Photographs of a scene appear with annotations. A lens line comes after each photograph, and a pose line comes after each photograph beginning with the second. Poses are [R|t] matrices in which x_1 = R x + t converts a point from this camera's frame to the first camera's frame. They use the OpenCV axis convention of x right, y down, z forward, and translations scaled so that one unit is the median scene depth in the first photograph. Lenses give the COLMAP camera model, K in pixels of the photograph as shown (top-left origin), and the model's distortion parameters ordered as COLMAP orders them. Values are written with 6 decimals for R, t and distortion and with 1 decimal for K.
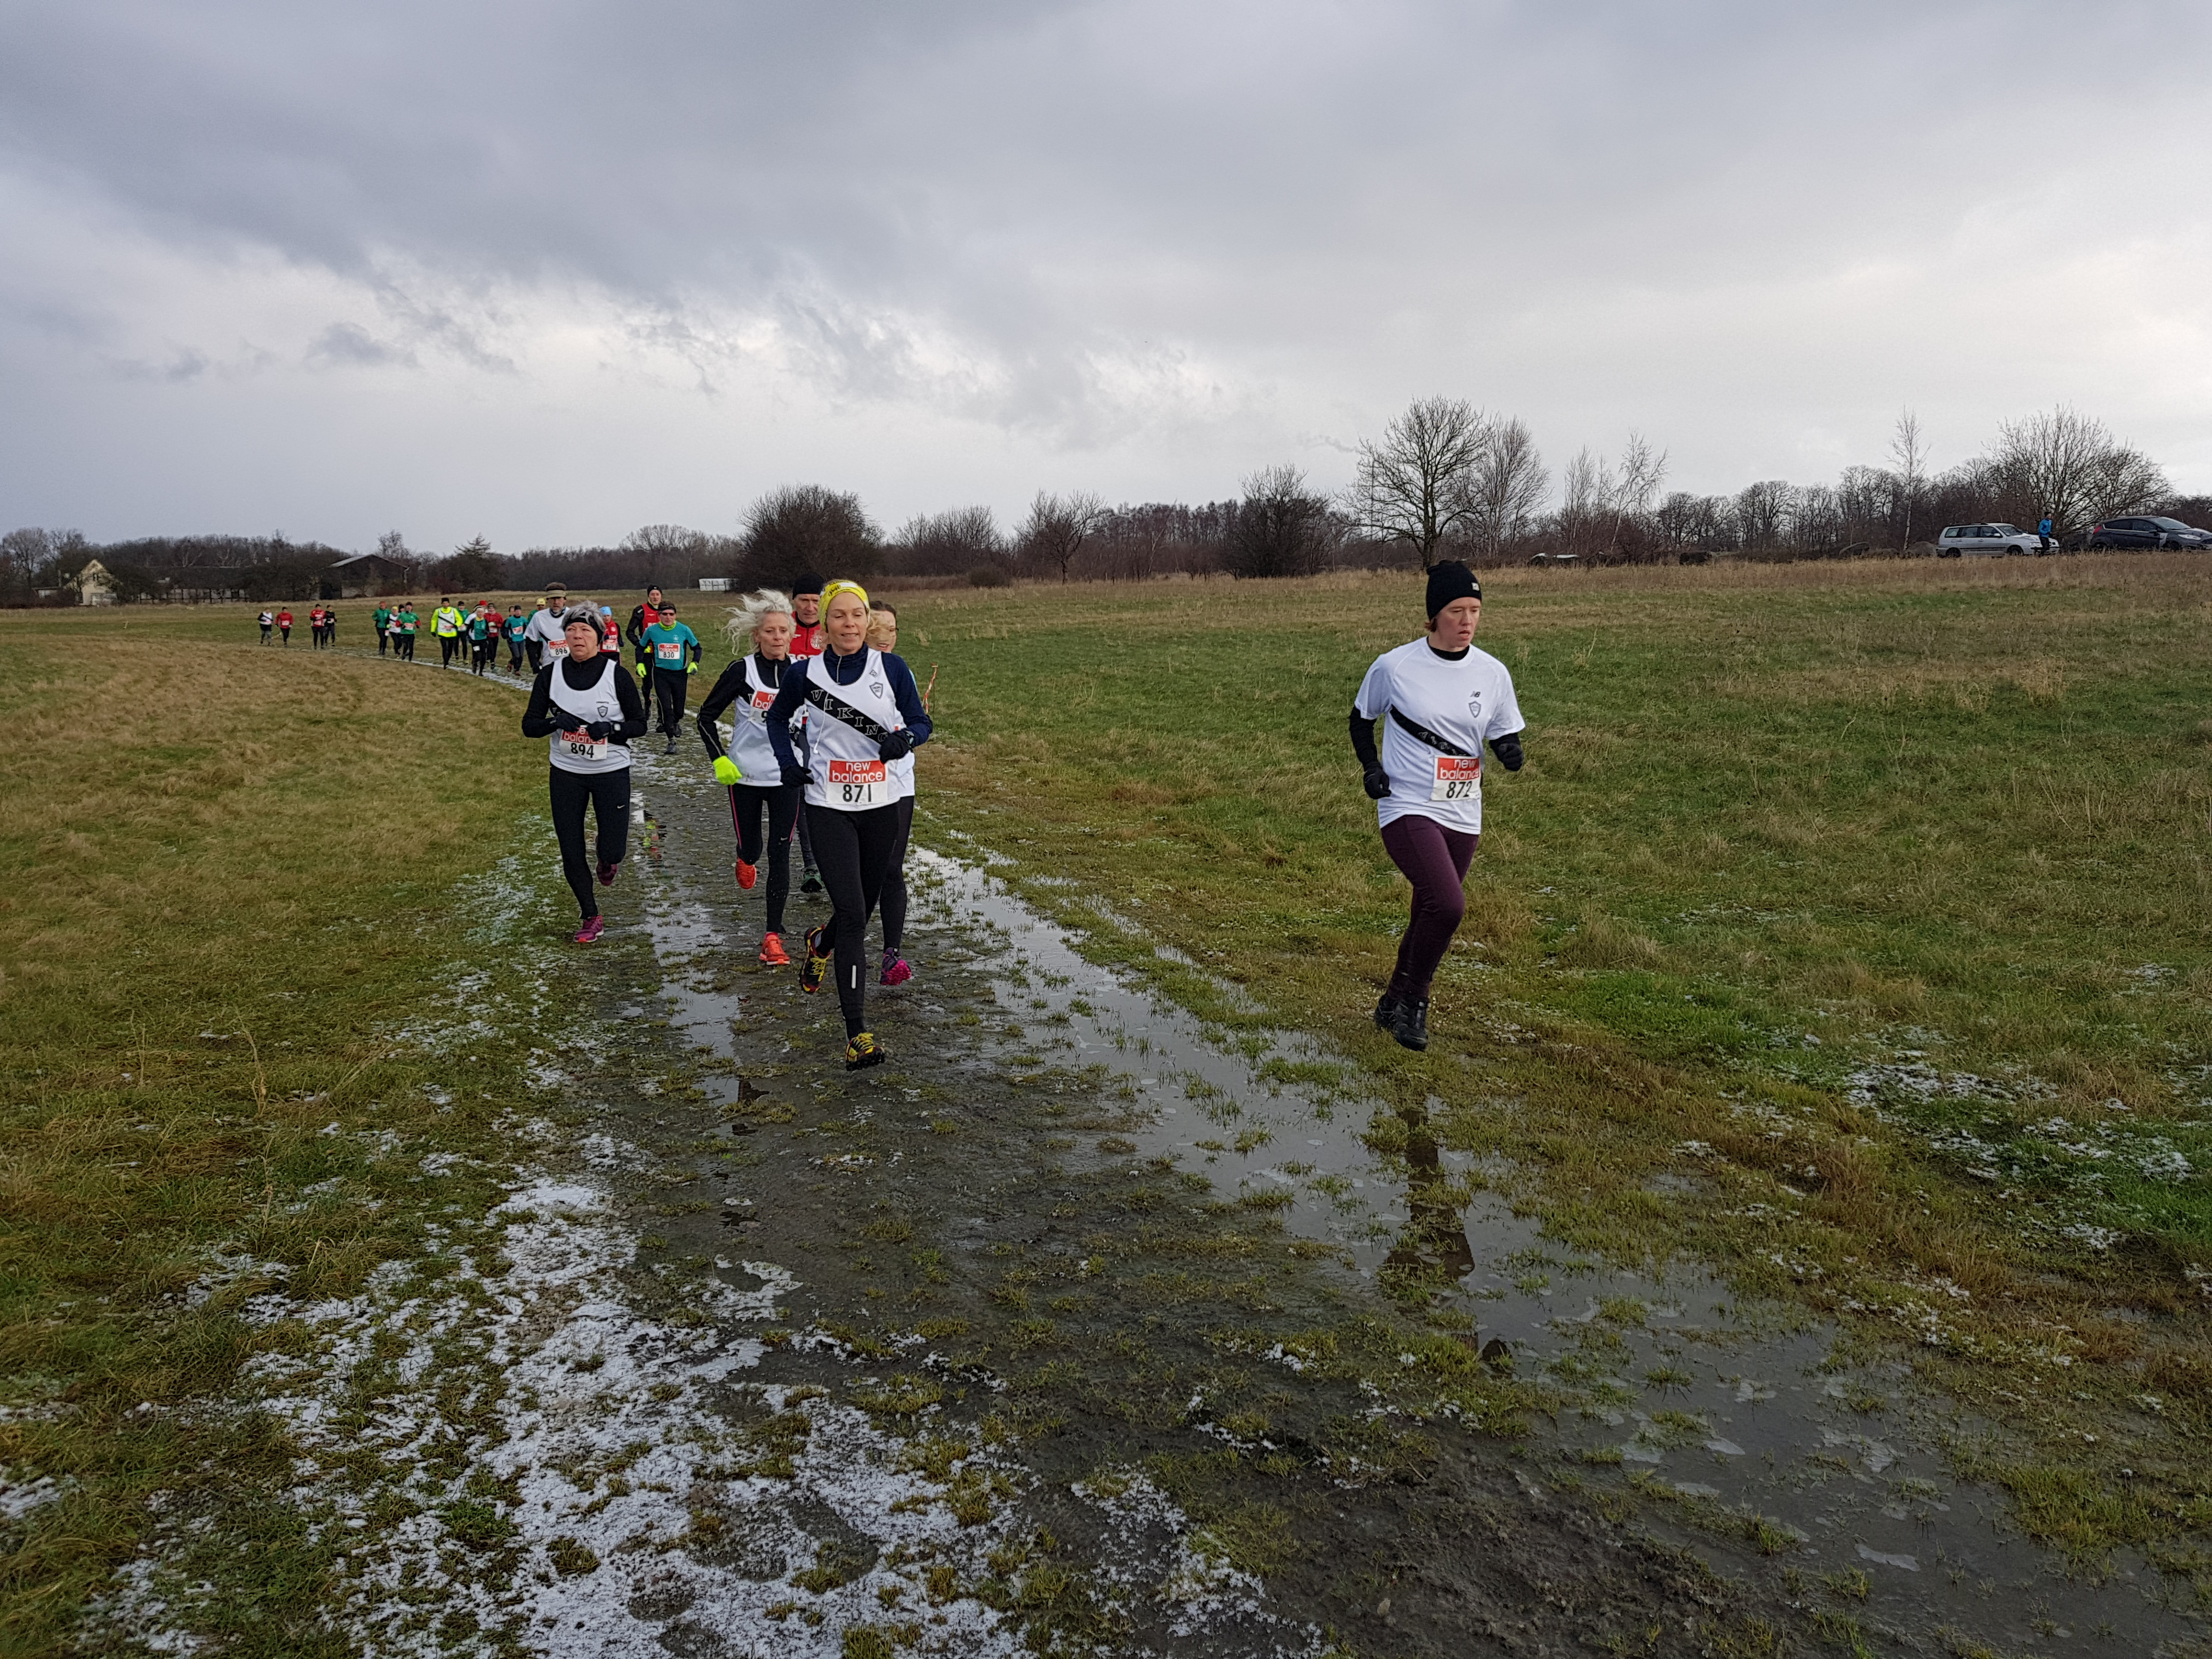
lens RADIAL K [[1745.5, 0, 1124.6], [0, 1745.5, 807.1], [0, 0, 1]] dist [0.075930, -0.118250]
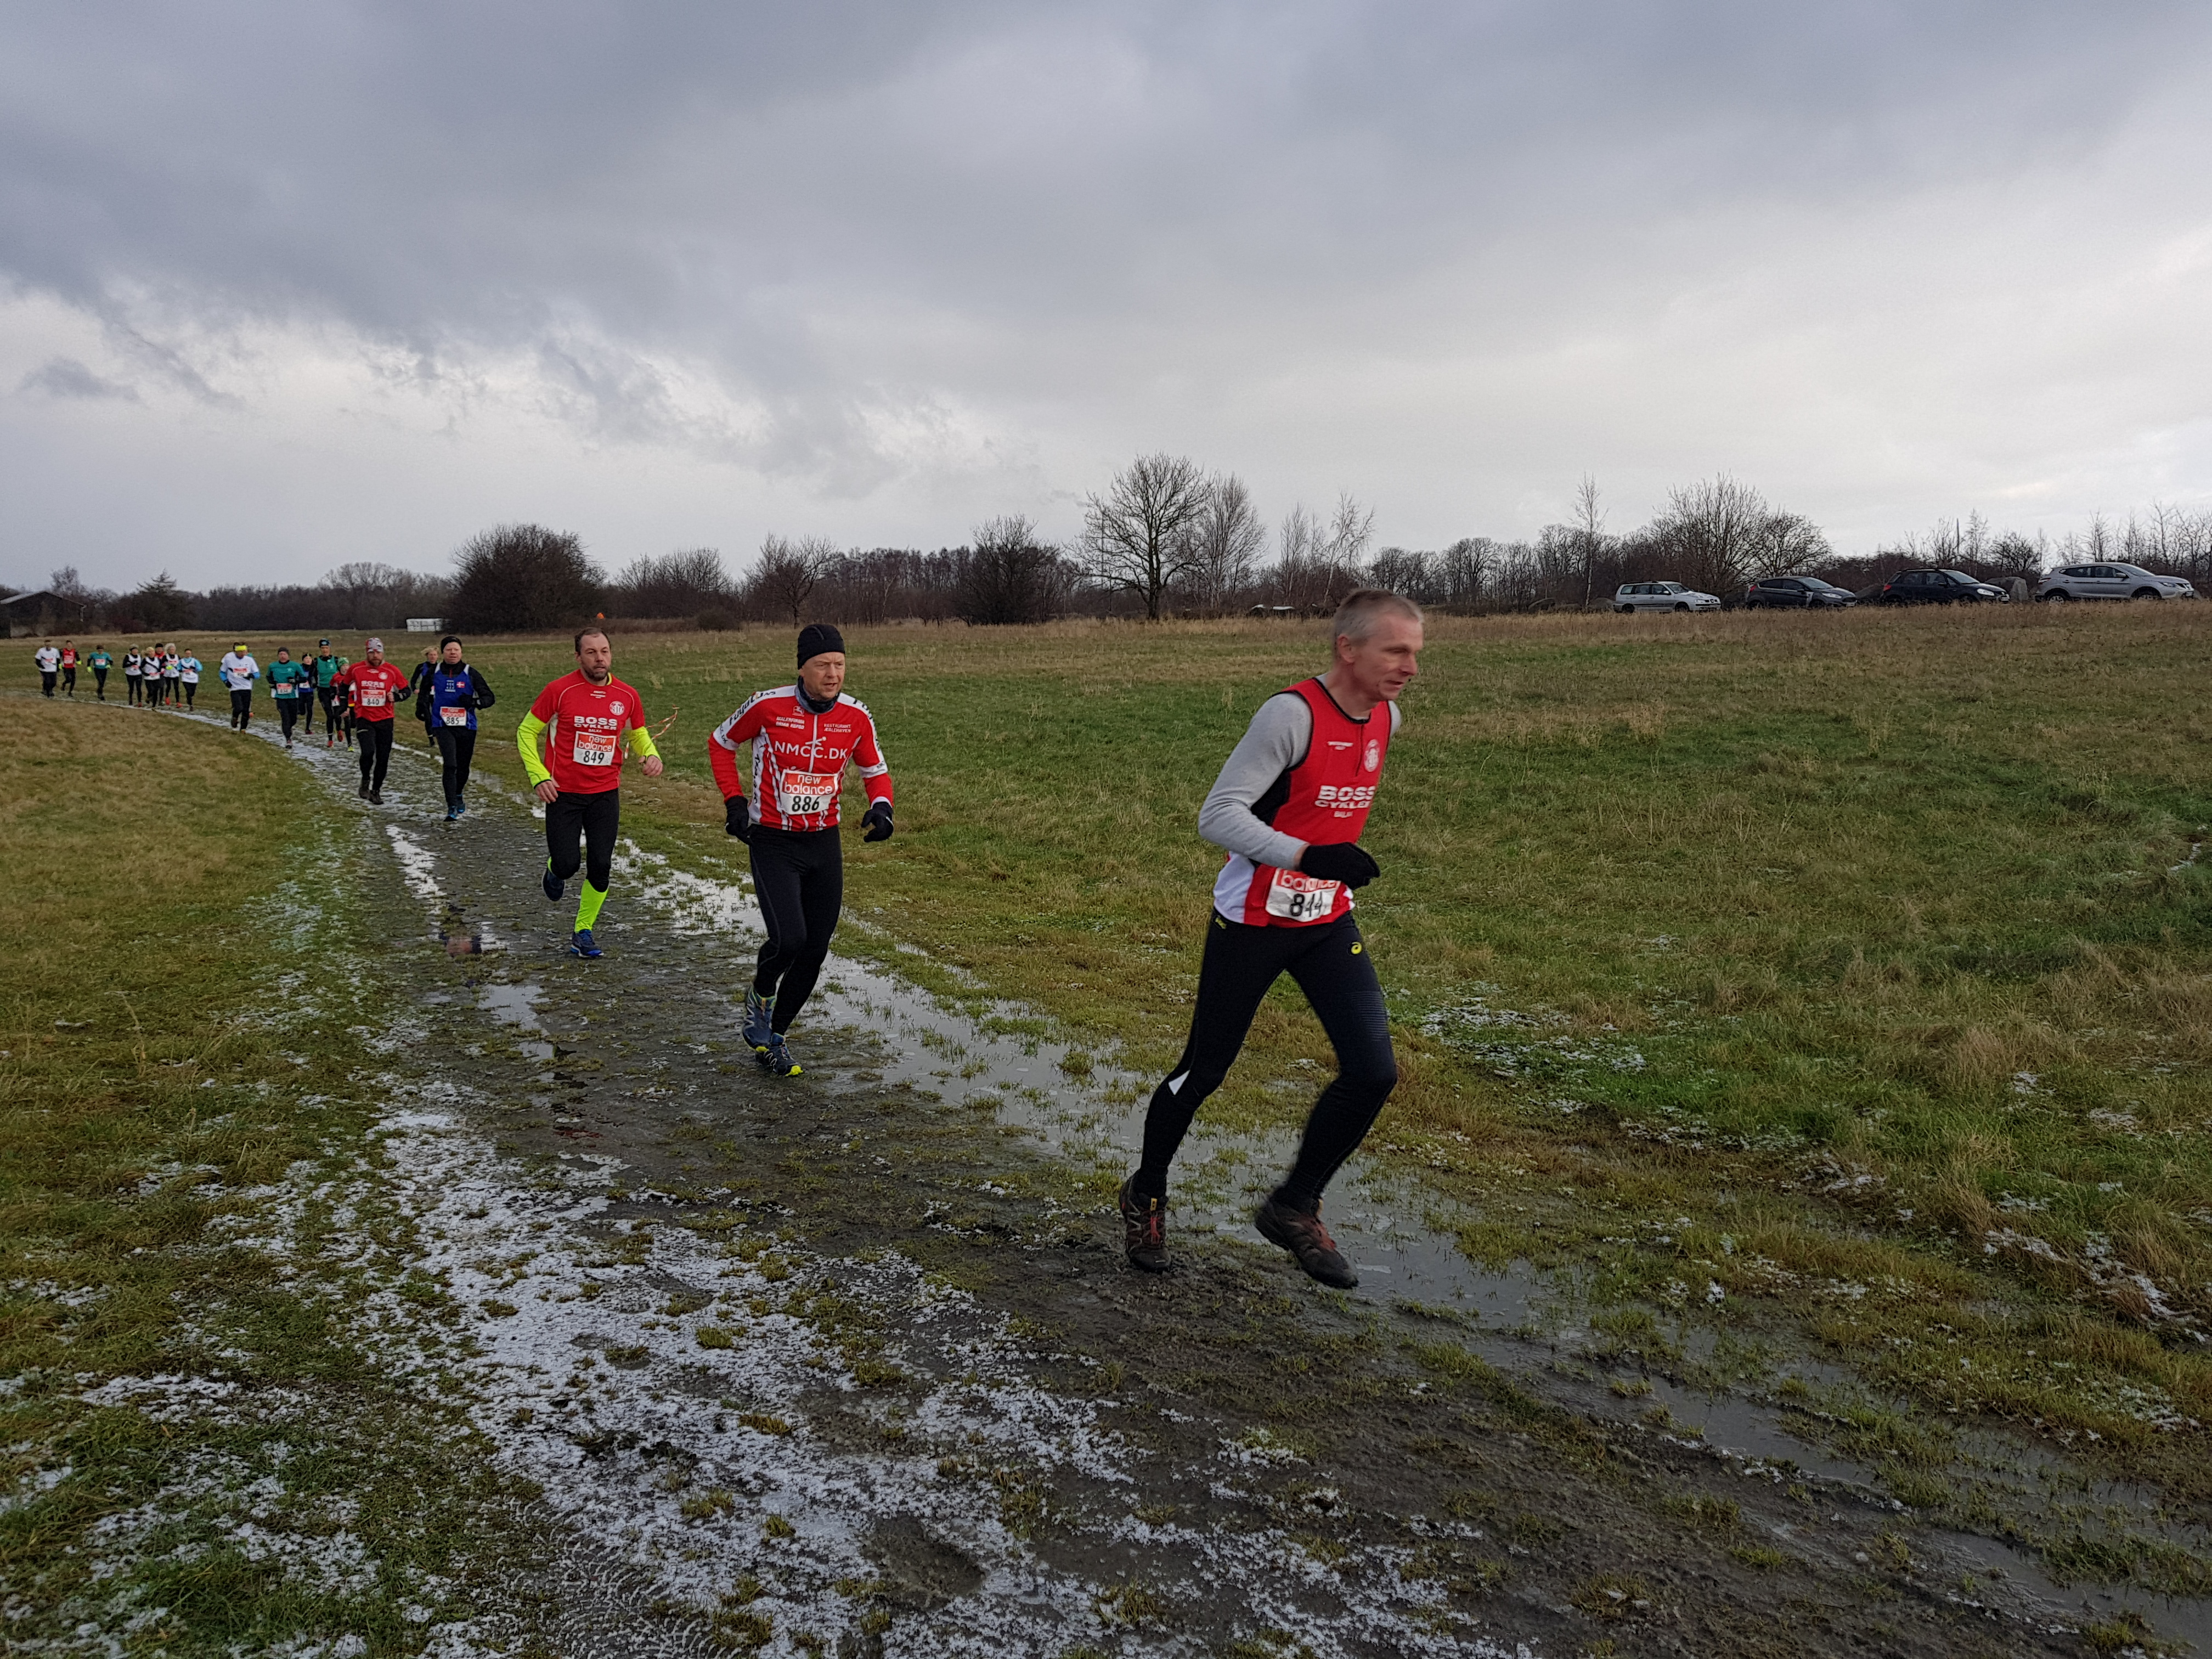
lens RADIAL K [[1745.5, 0, 1100.3], [0, 1745.5, 823.6], [0, 0, 1]] dist [0.075930, -0.118250]
pose [[0.990505, -0.006862, 0.137306, -0.006573], [0.009150, 0.999830, -0.016037, 0.019329], [-0.137172, 0.017141, 0.990399, -0.184532]]
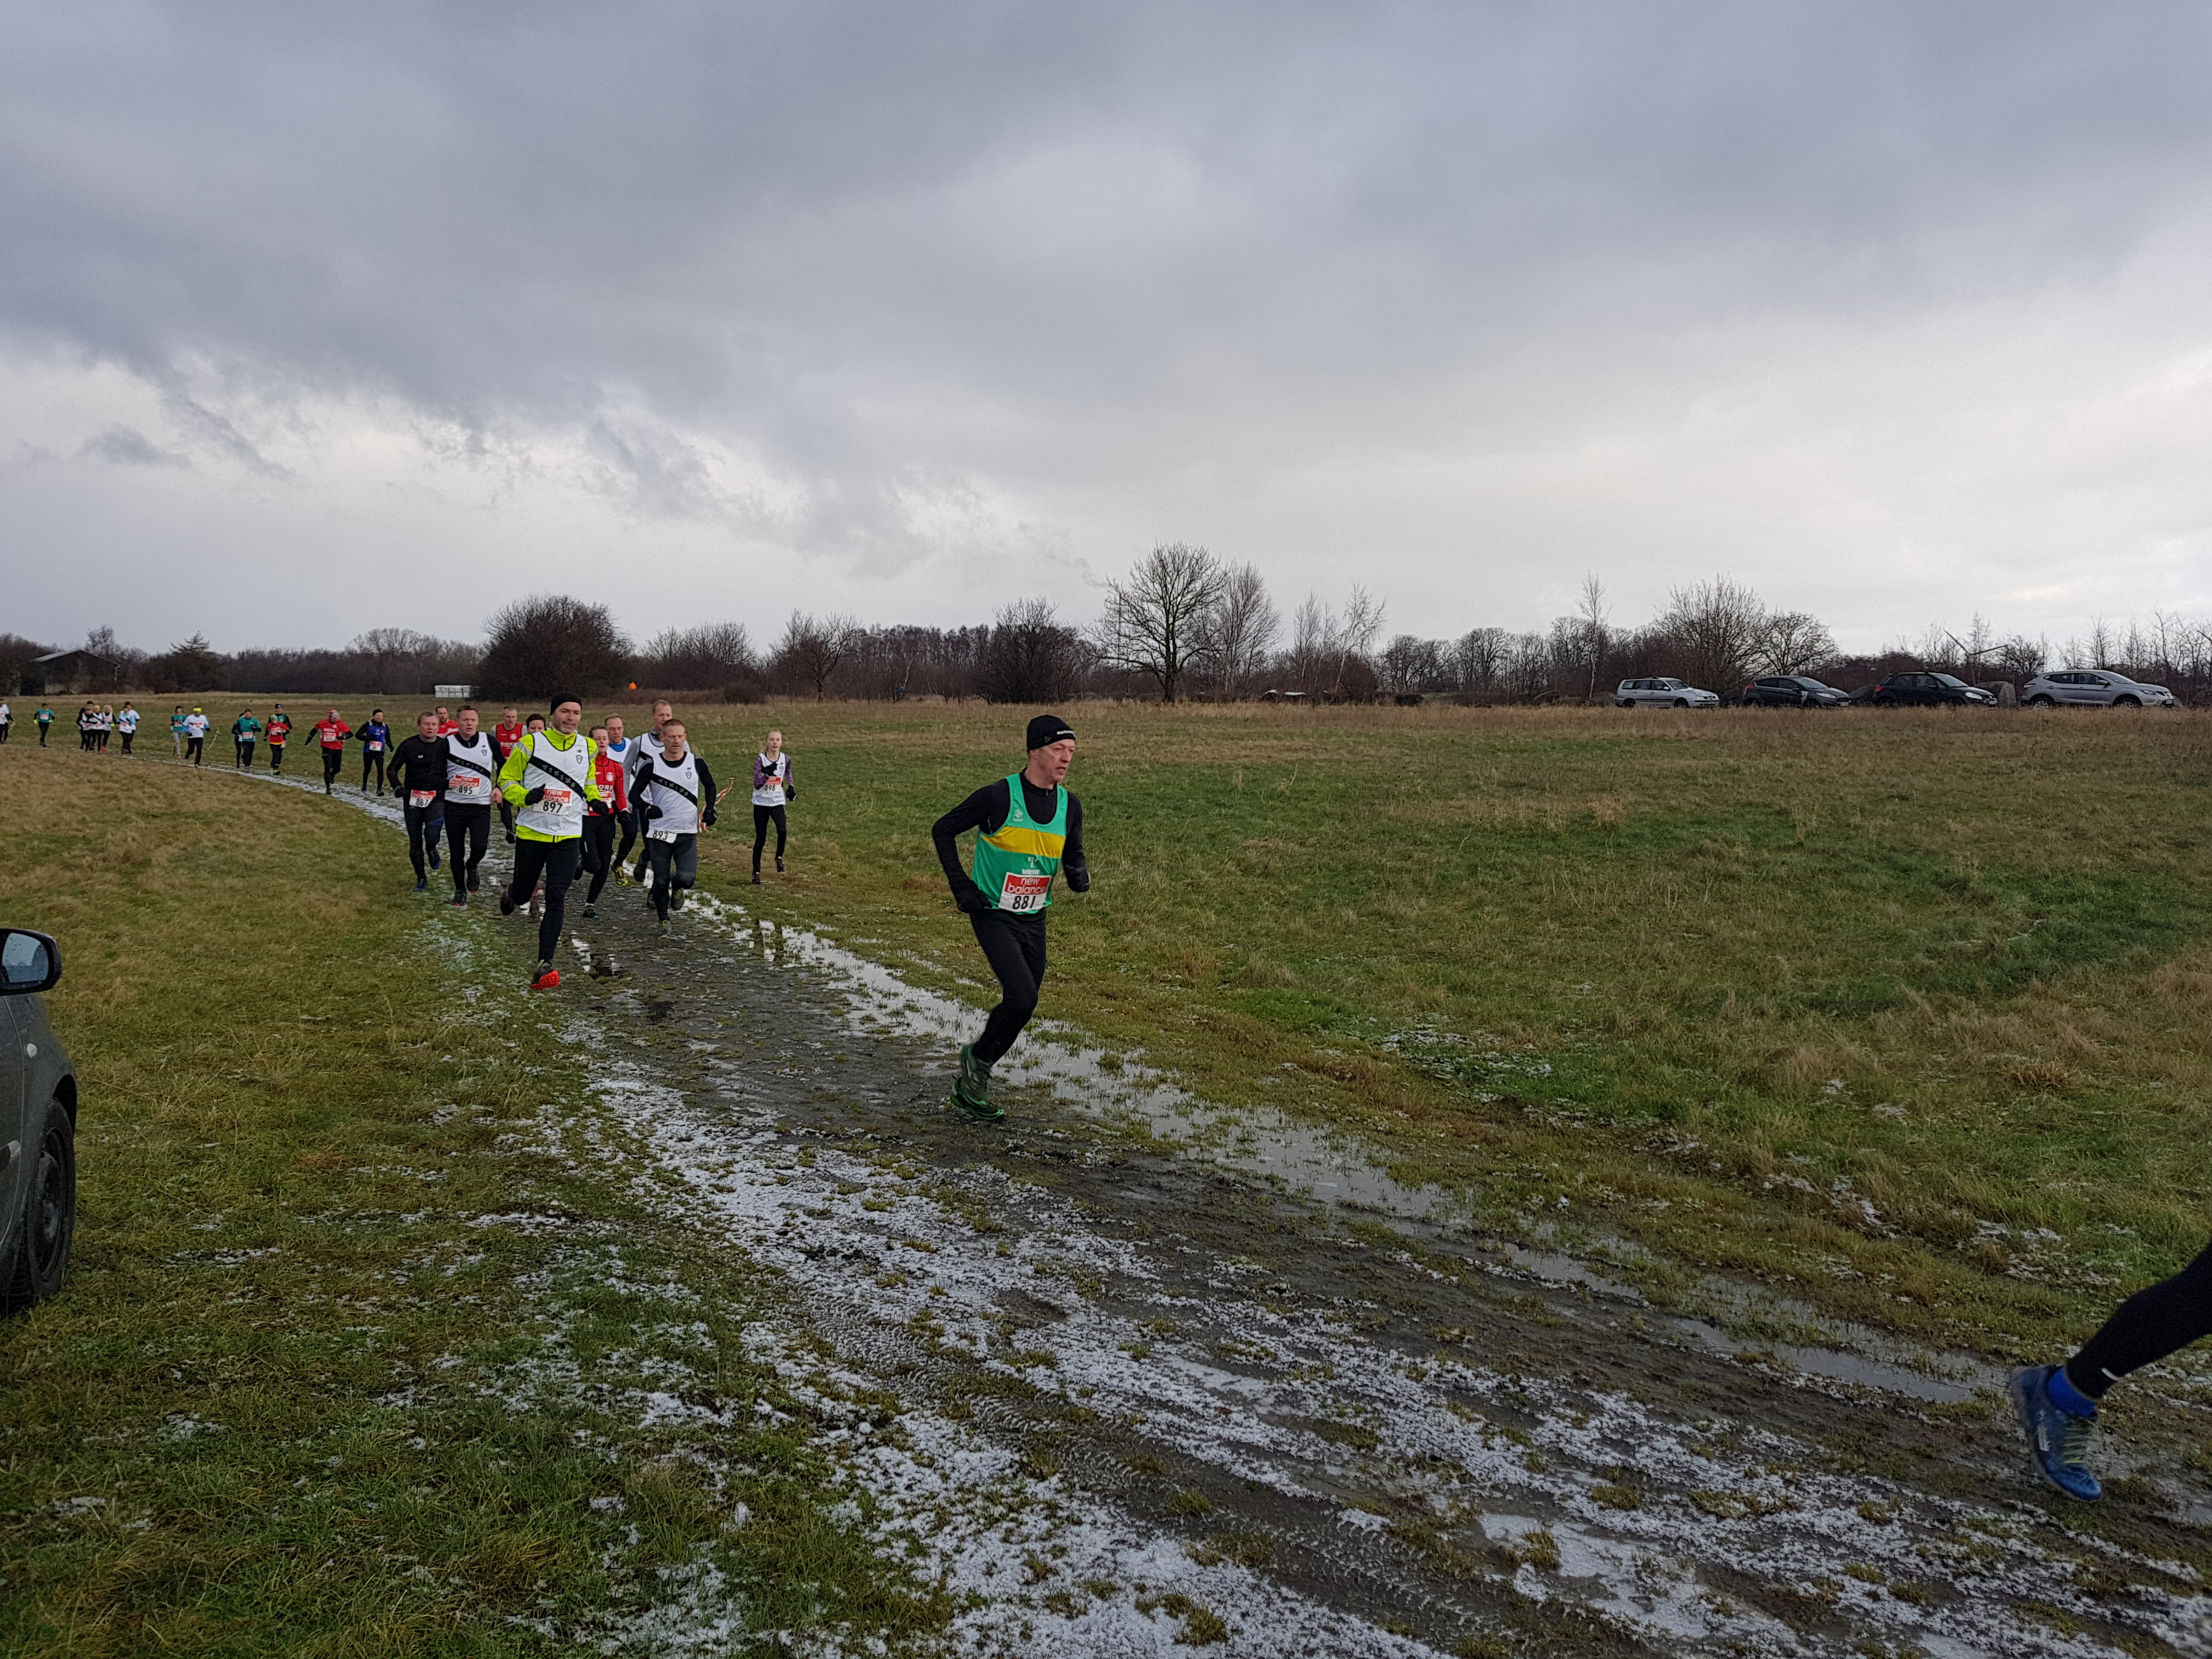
lens RADIAL K [[1745.5, 0, 1096.5], [0, 1745.5, 770.8], [0, 0, 1]] dist [0.075930, -0.118250]
pose [[0.991483, 0.025991, 0.127613, -0.053614], [-0.014405, 0.995757, -0.090886, 0.040136], [-0.129434, 0.088273, 0.987651, -0.425503]]
